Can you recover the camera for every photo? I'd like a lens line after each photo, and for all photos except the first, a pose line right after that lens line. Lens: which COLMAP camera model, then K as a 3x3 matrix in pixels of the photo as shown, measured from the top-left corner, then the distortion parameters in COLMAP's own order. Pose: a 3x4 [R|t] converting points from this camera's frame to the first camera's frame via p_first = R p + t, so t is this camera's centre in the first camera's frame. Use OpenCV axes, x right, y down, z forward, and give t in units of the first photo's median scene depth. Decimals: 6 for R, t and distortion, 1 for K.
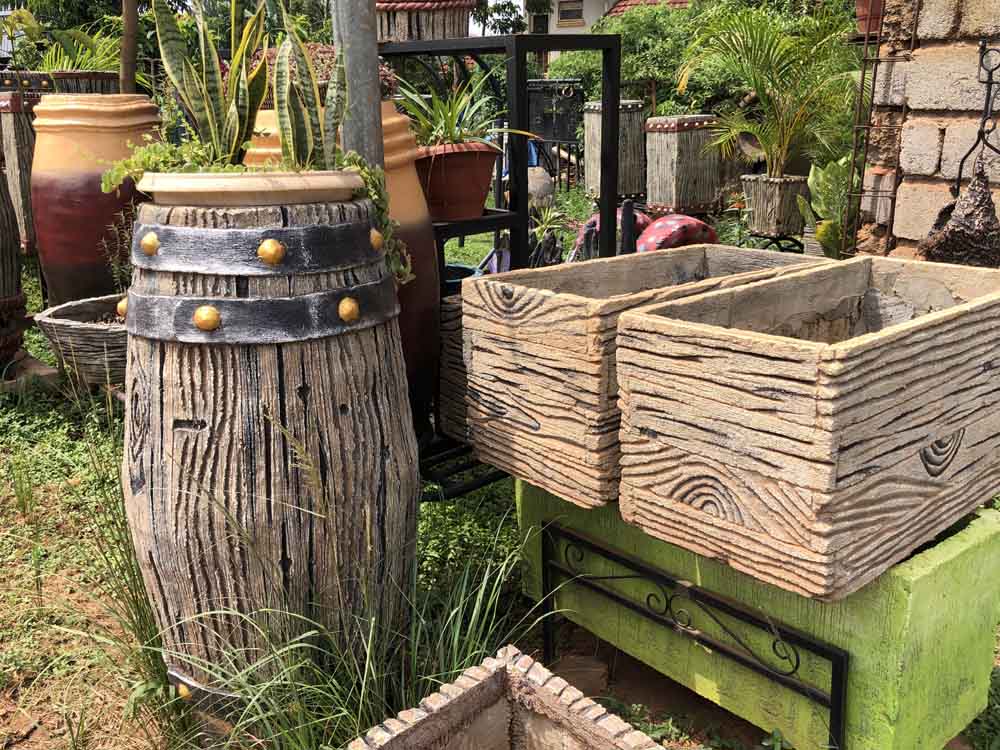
lens RADIAL K [[899.1, 0, 498.9], [0, 899.1, 368.7], [0, 0, 1]] dist [0.041815, -0.049892]
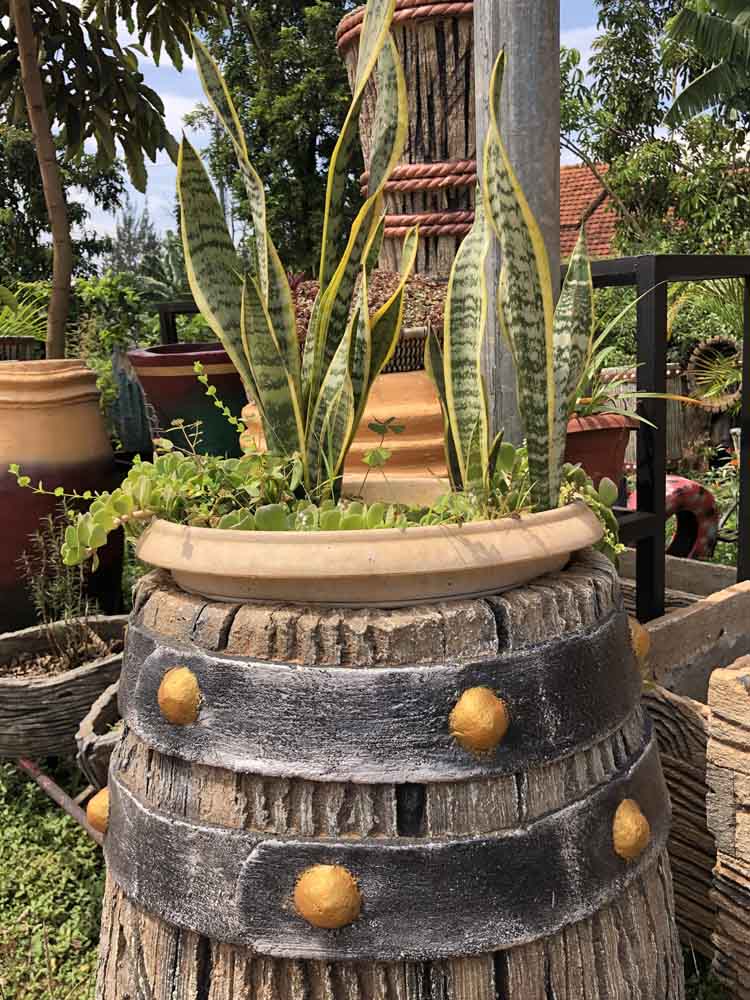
lens RADIAL K [[899.1, 0, 377.1], [0, 899.1, 499.6], [0, 0, 1]] dist [0.041815, -0.049892]
pose [[0.999520, -0.025468, -0.017654, -0.284491], [0.022949, 0.991174, -0.130569, -0.172844], [0.020824, 0.130101, 0.991282, 0.572859]]
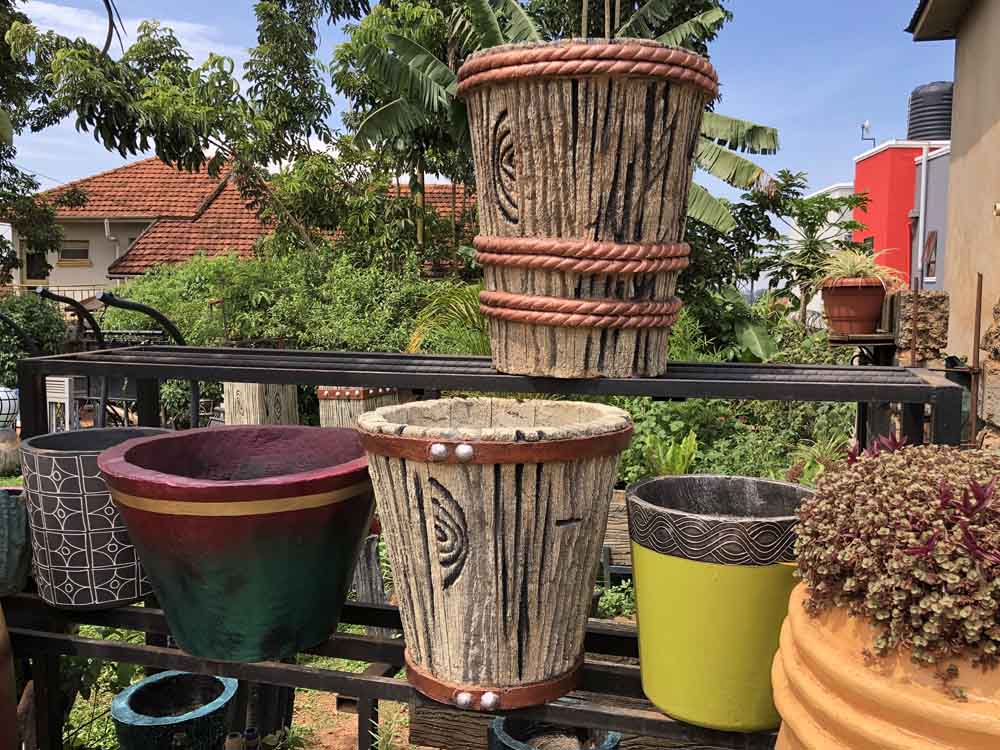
lens RADIAL K [[899.1, 0, 494.8], [0, 899.1, 383.0], [0, 0, 1]] dist [0.041815, -0.049892]
pose [[0.841408, -0.029636, 0.539588, -0.902348], [0.154073, 0.970208, -0.186968, -0.487070], [-0.517972, 0.240452, 0.820907, 1.052913]]
